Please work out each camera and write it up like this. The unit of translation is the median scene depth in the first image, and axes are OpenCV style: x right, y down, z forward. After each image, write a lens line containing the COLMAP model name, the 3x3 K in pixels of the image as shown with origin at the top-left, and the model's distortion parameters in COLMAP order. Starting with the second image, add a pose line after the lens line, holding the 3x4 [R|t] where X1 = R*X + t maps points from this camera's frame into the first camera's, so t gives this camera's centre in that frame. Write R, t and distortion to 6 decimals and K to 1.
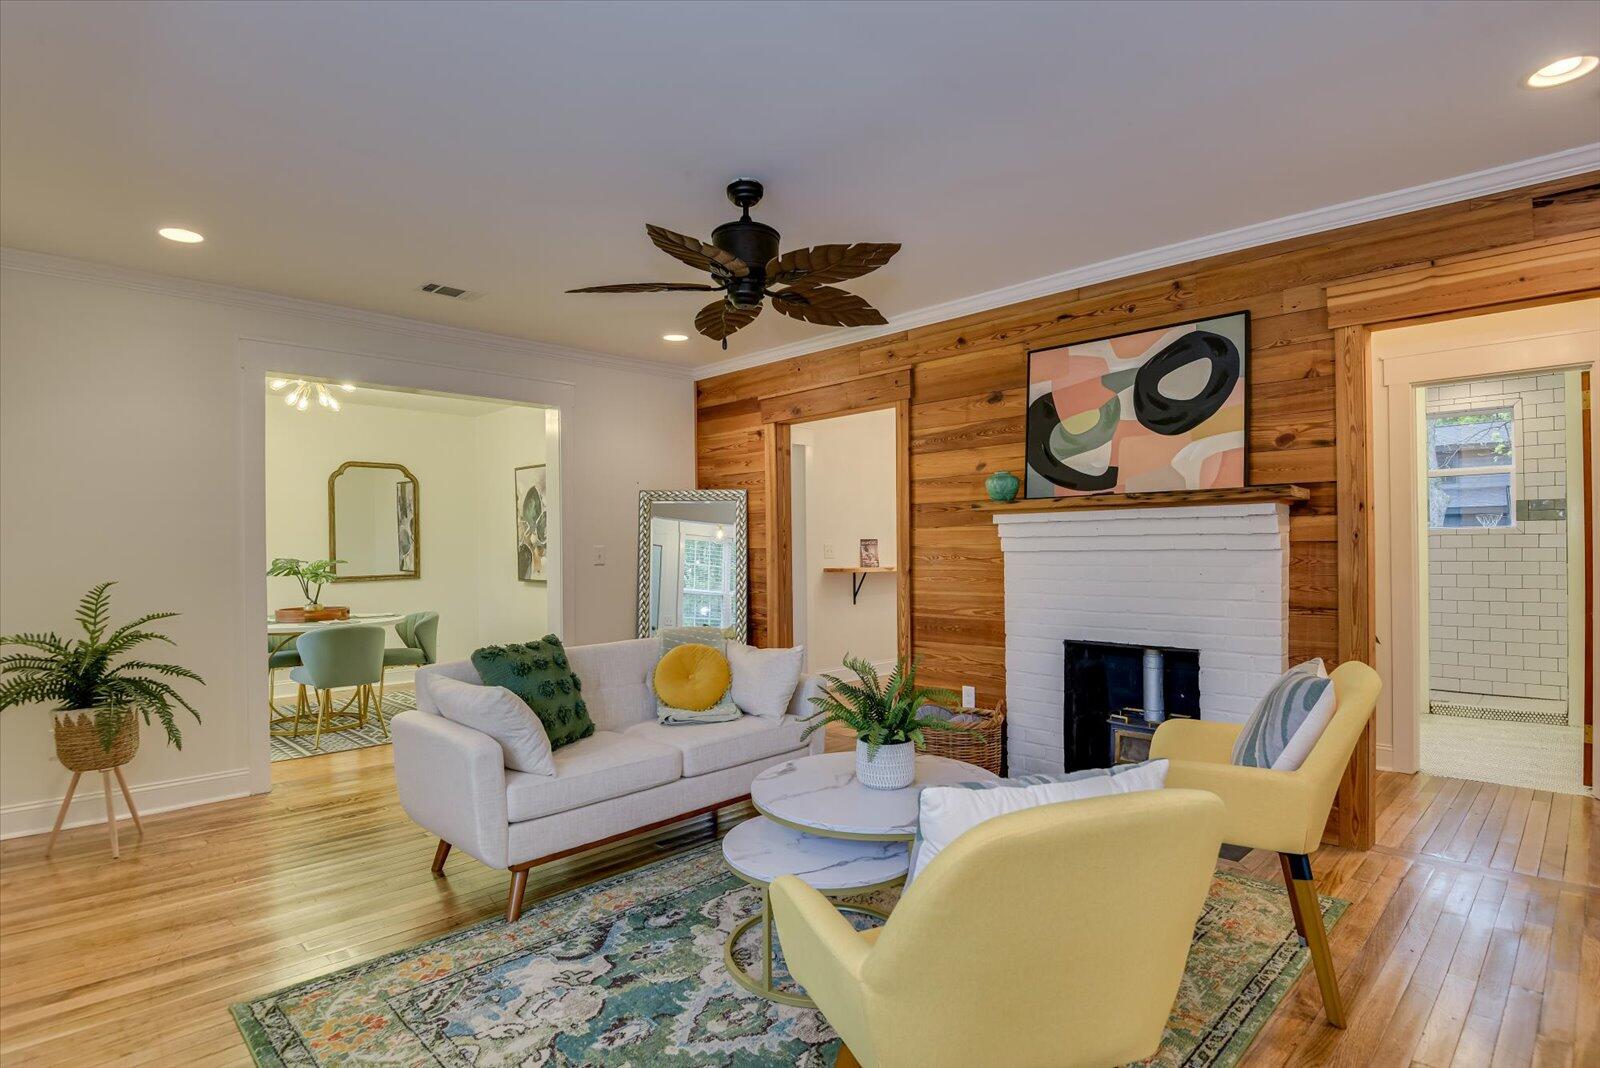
lens RADIAL K [[826.7, 0, 799.6], [0, 826.7, 546.3], [0, 0, 1]] dist [0.003985, 0.000371]
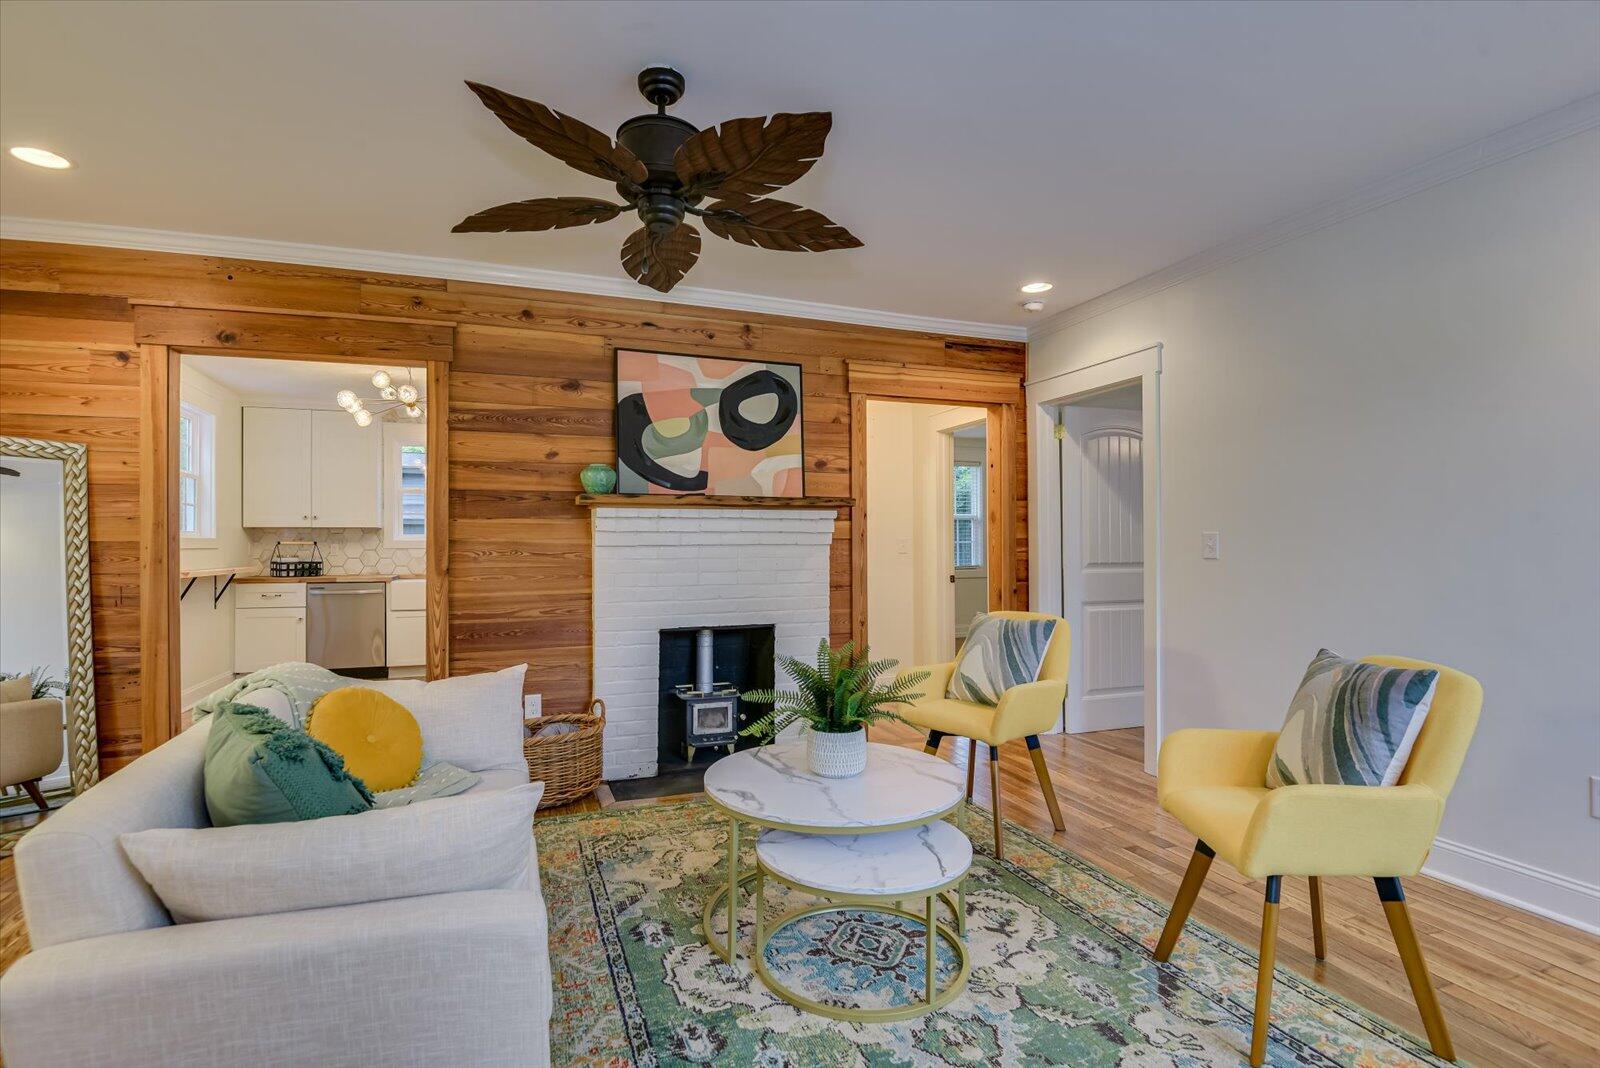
lens RADIAL K [[772.9, 0, 794.6], [0, 772.9, 539.6], [0, 0, 1]] dist [0.011108, -0.020223]
pose [[0.411215, 0.014121, 0.911429, -0.511924], [-0.001135, 0.999887, -0.014979, 0.012692], [-0.911538, 0.005125, 0.411185, 0.434924]]
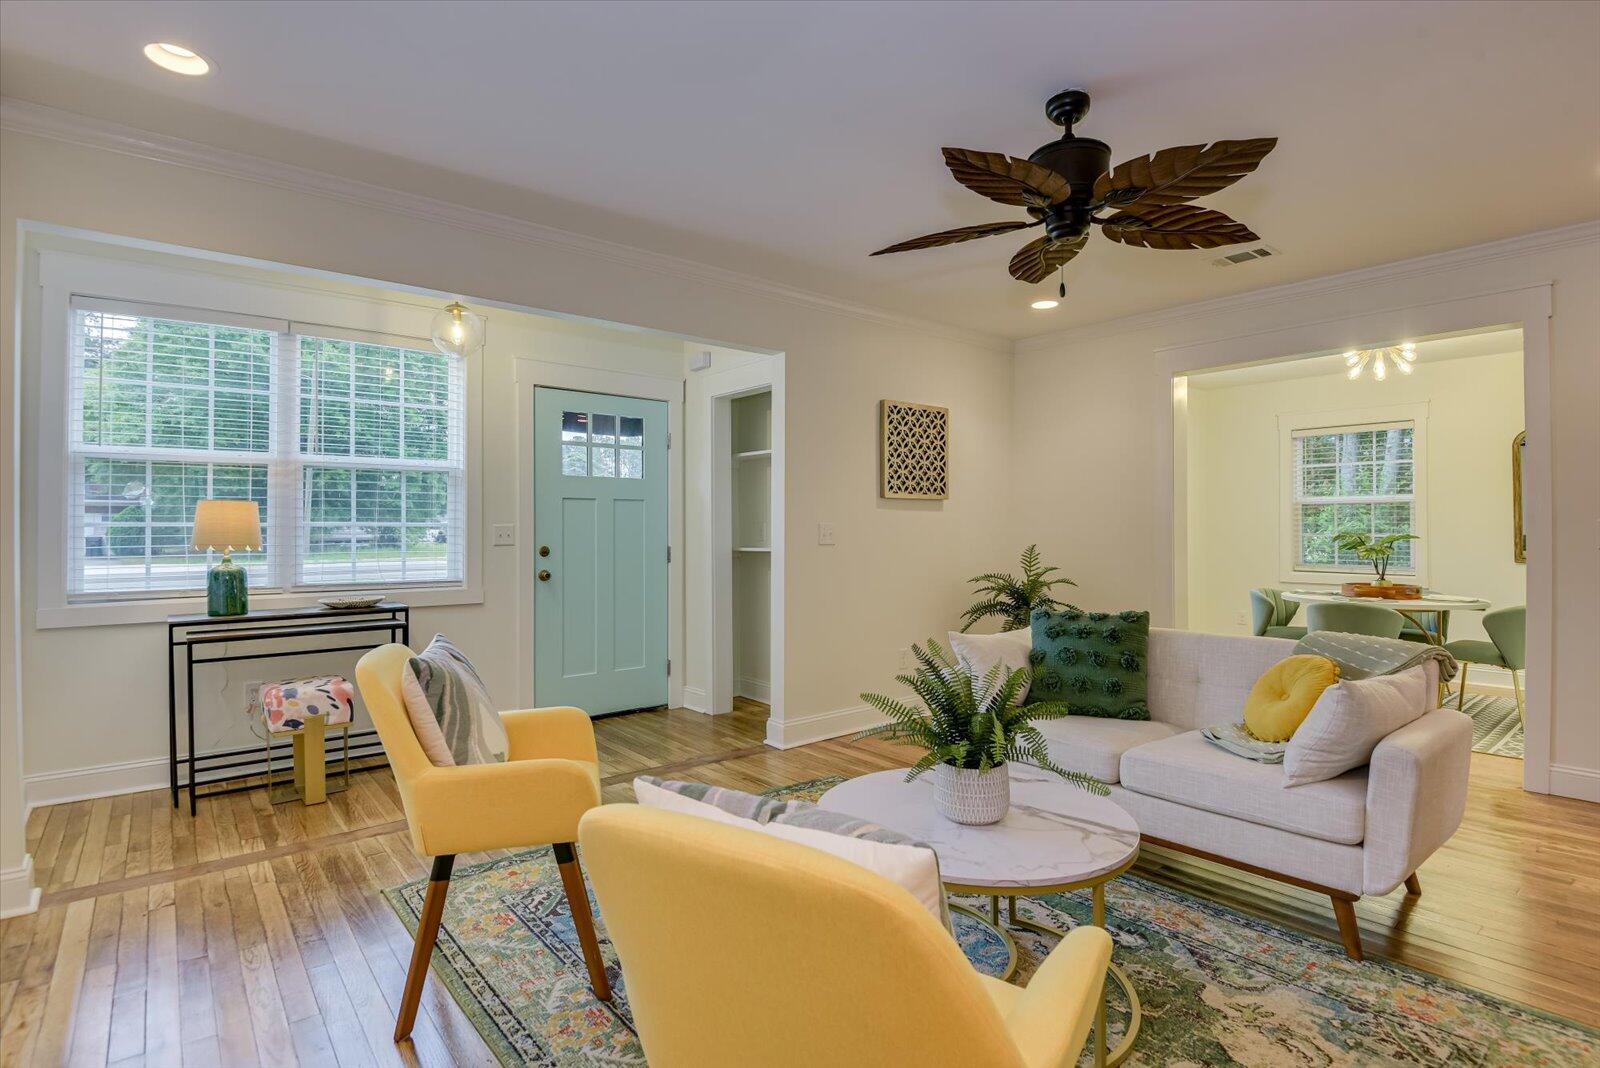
lens RADIAL K [[793.6, 0, 800.0], [0, 793.6, 534.0], [0, 0, 1]] dist [0.014747, -0.020988]
pose [[-0.089444, 0.016314, -0.995858, 0.579774], [0.002205, 0.999867, 0.016182, -0.000824], [0.995989, -0.000748, -0.089468, 0.595597]]
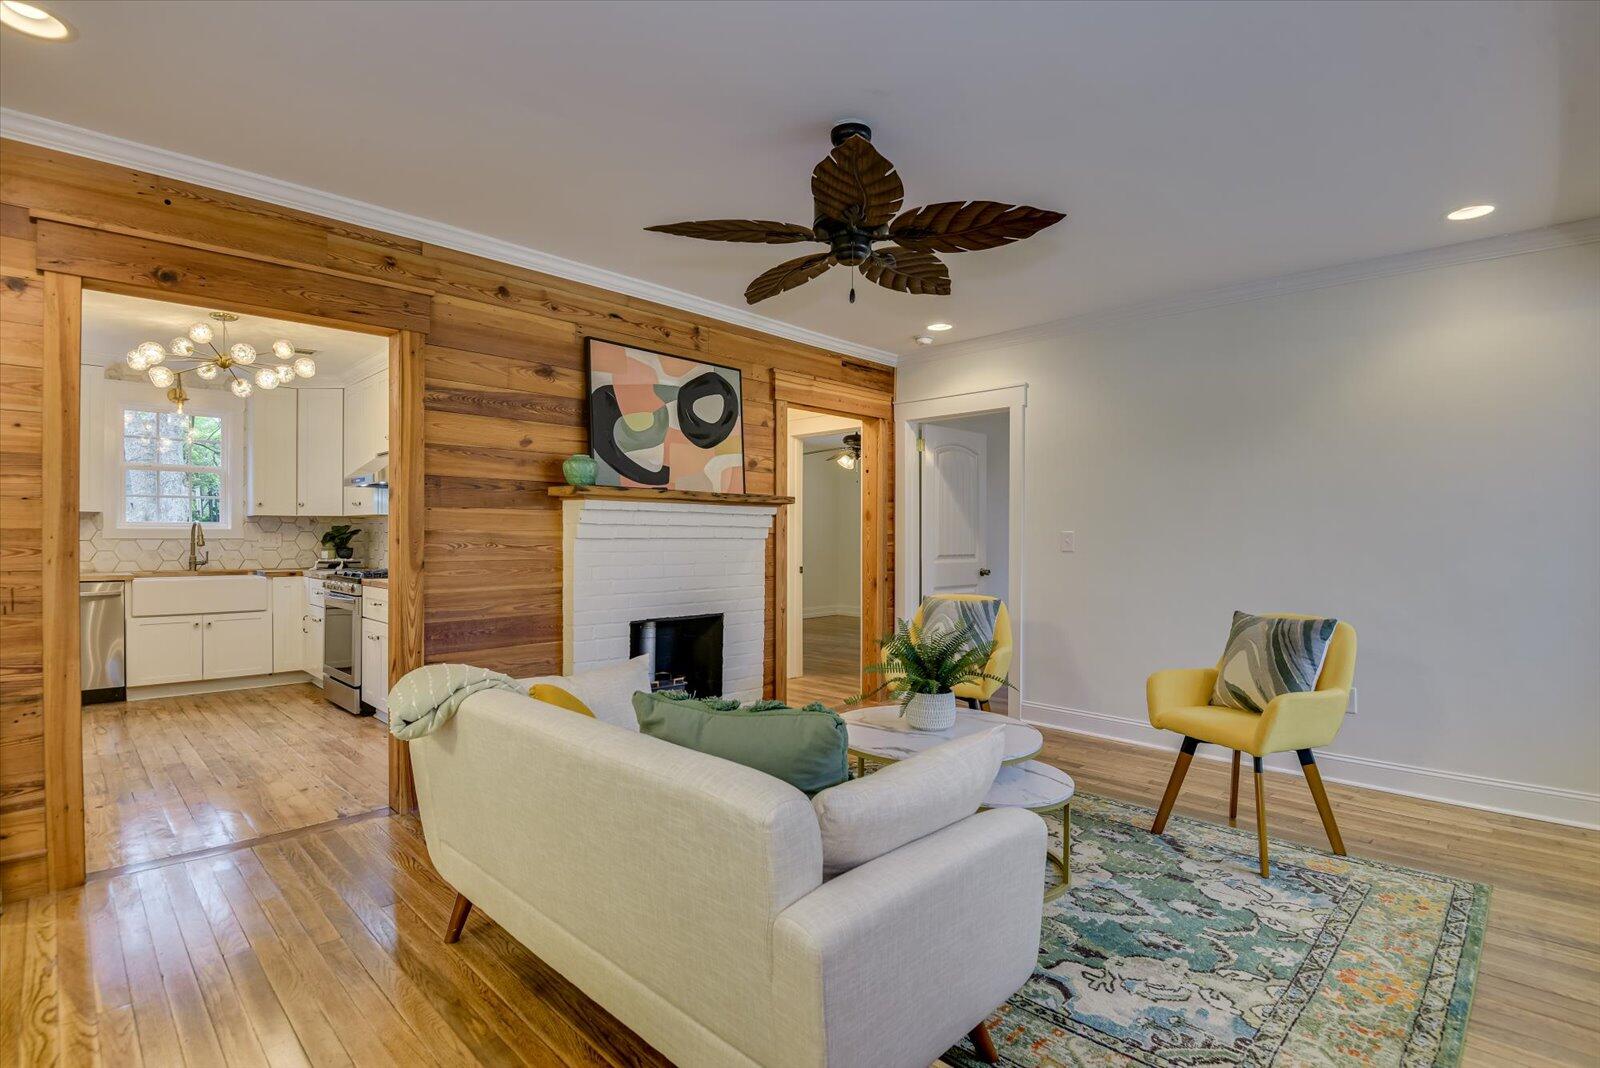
lens RADIAL K [[772.9, 0, 794.6], [0, 772.9, 539.6], [0, 0, 1]] dist [0.011108, -0.020223]
pose [[-0.009903, 0.007201, 0.999925, -0.680316], [-0.004802, 0.999962, -0.007249, 0.013500], [-0.999939, -0.004873, -0.009868, 0.797810]]
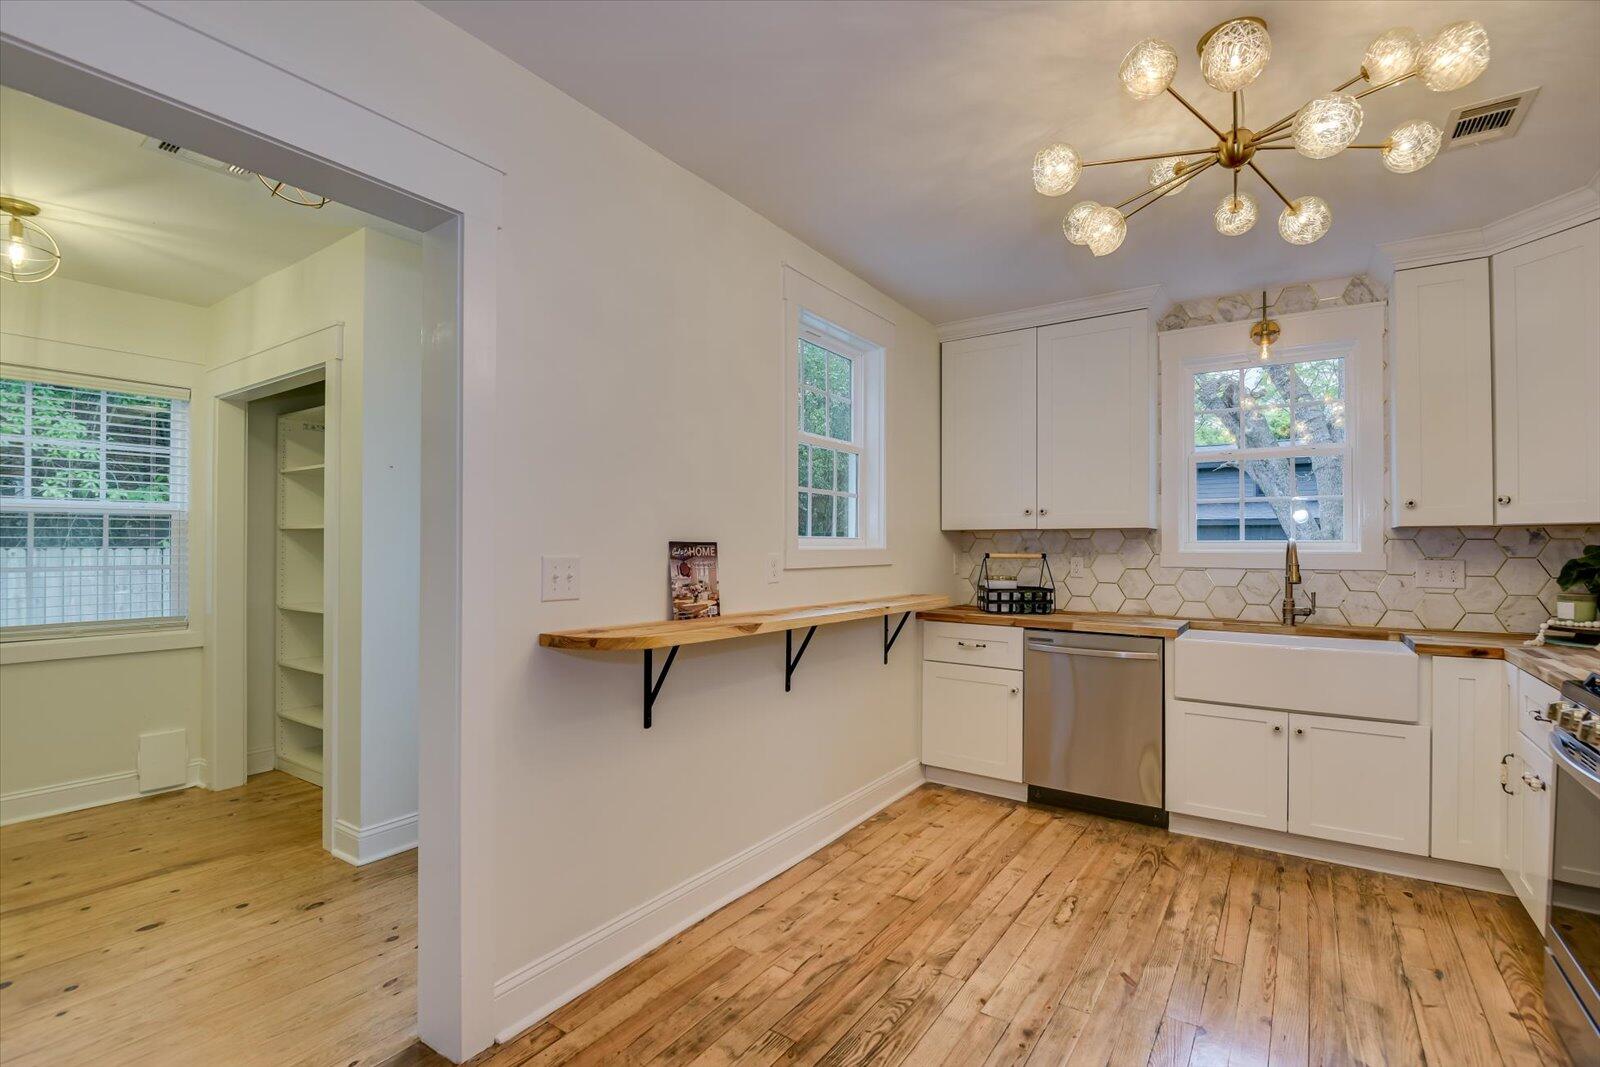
lens RADIAL K [[724.2, 0, 795.8], [0, 724.2, 538.8], [0, 0, 1]] dist [0.001889, -0.014960]
pose [[0.981933, 0.014770, 0.188653, 0.123822], [-0.013368, 0.999873, -0.008707, -0.013306], [-0.188758, 0.006027, 0.982005, 1.252794]]
